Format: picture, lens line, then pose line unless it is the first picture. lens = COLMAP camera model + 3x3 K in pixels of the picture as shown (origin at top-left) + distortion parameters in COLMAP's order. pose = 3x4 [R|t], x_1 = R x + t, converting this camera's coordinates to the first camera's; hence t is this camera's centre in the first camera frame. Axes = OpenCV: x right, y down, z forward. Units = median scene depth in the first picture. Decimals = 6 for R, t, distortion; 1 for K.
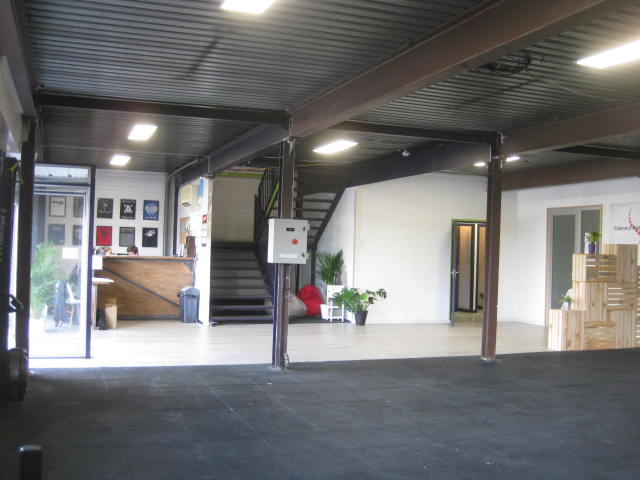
lens RADIAL K [[695.1, 0, 320.0], [0, 695.1, 240.0], [0, 0, 1]] dist [-0.203082, 0.009947]
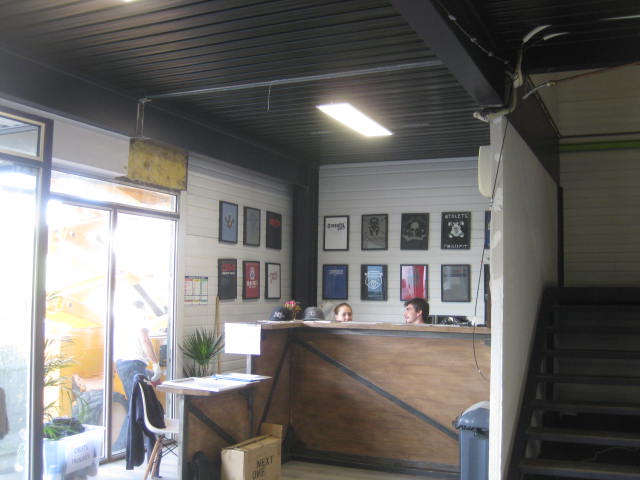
lens RADIAL K [[696.6, 0, 320.4], [0, 696.6, 243.5], [0, 0, 1]] dist [-0.009576, 0.015608]
pose [[0.694941, -0.065936, -0.716038, 0.030820], [0.015833, 0.996949, -0.076437, 0.004551], [0.718893, 0.041782, 0.693864, 0.571471]]
